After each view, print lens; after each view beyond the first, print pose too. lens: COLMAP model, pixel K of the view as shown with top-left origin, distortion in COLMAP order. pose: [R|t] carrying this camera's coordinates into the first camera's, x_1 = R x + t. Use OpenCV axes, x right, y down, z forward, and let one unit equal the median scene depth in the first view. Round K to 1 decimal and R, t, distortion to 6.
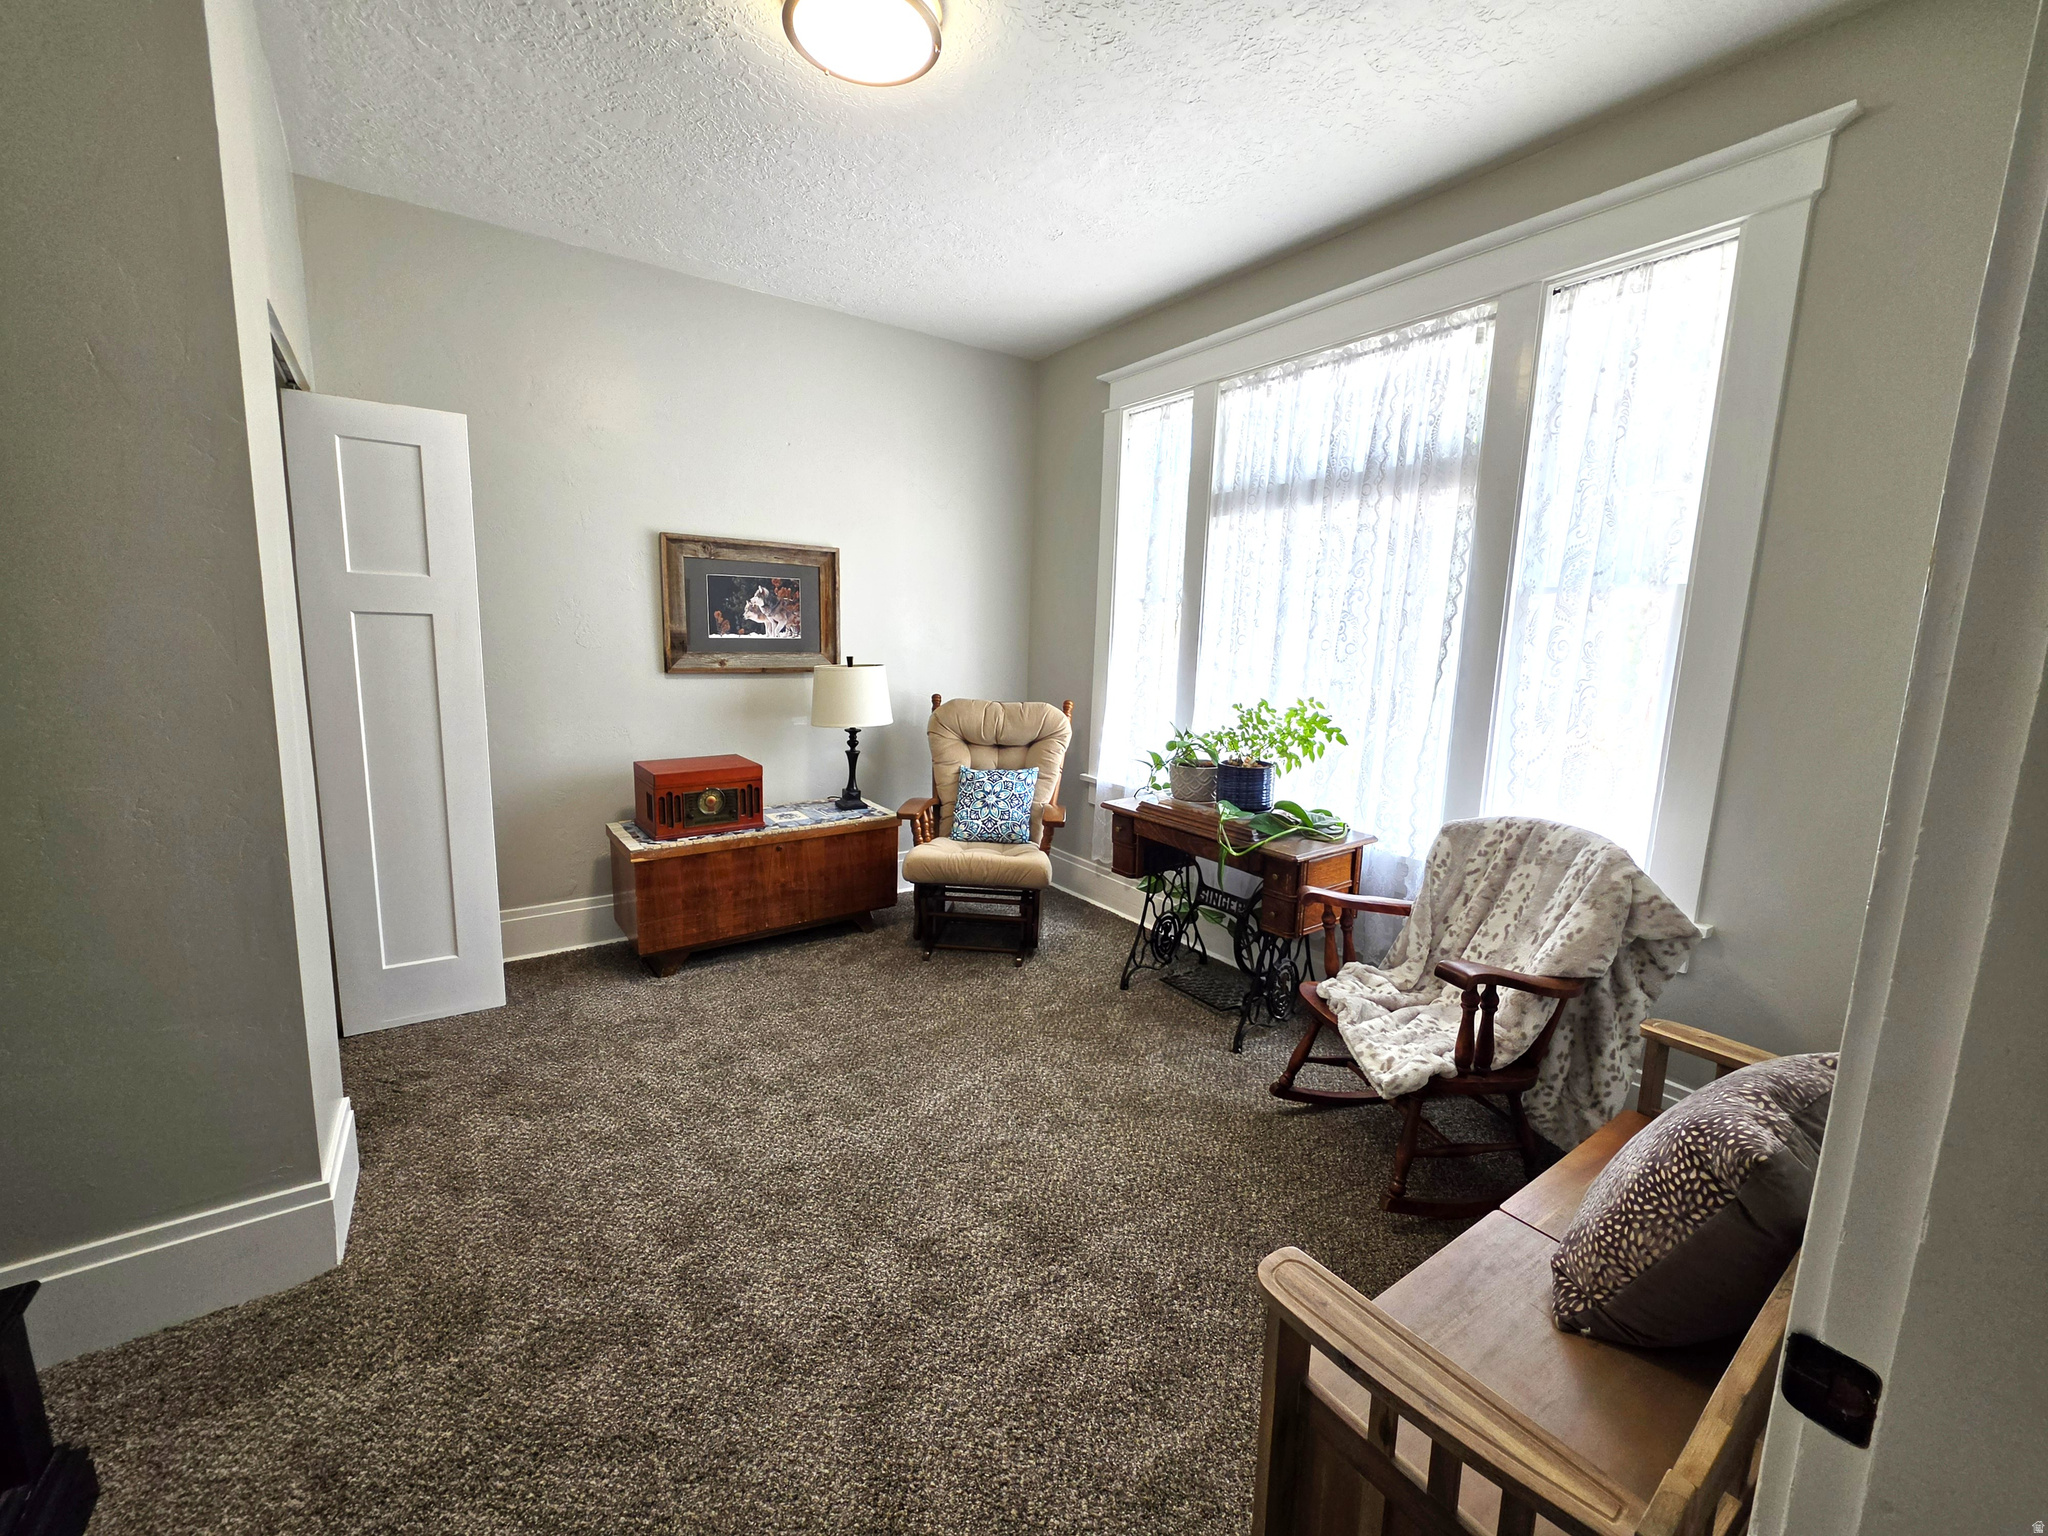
lens RADIAL K [[821.1, 0, 1020.2], [0, 821.1, 760.6], [0, 0, 1]] dist [0.000657, -0.000183]
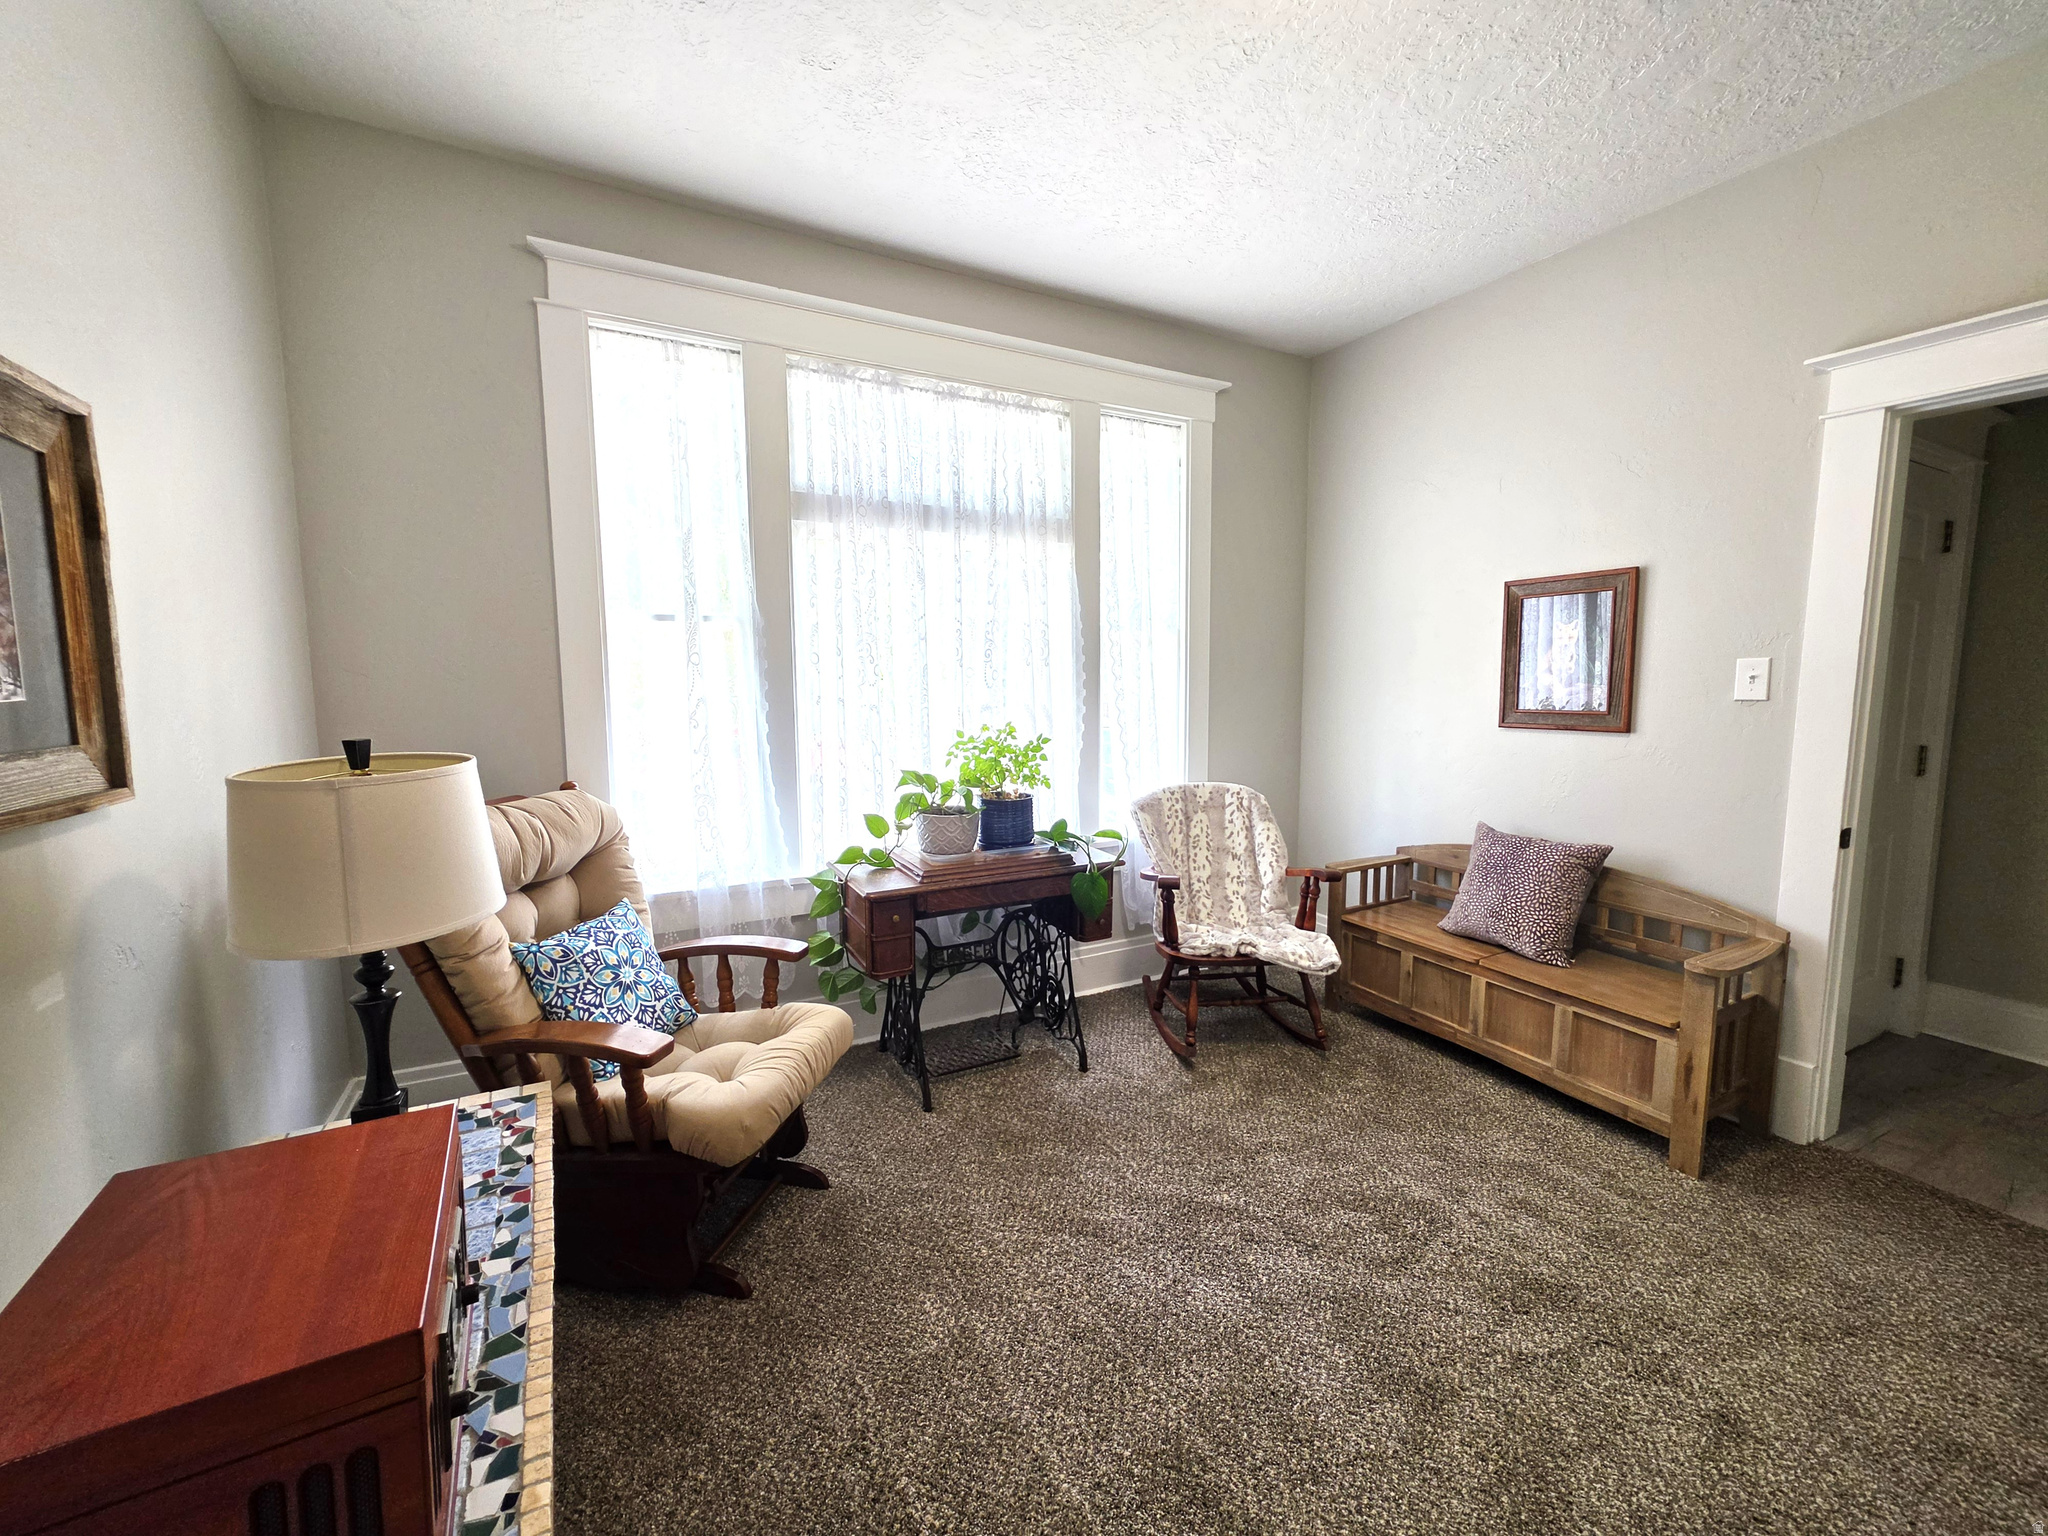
lens RADIAL K [[821.1, 0, 1014.5], [0, 821.1, 760.6], [0, 0, 1]] dist [0.000657, -0.000183]
pose [[0.128739, -0.126249, 0.983609, -0.635264], [0.165353, 0.980711, 0.104235, -0.129066], [-0.977796, 0.149223, 0.147132, 0.804785]]
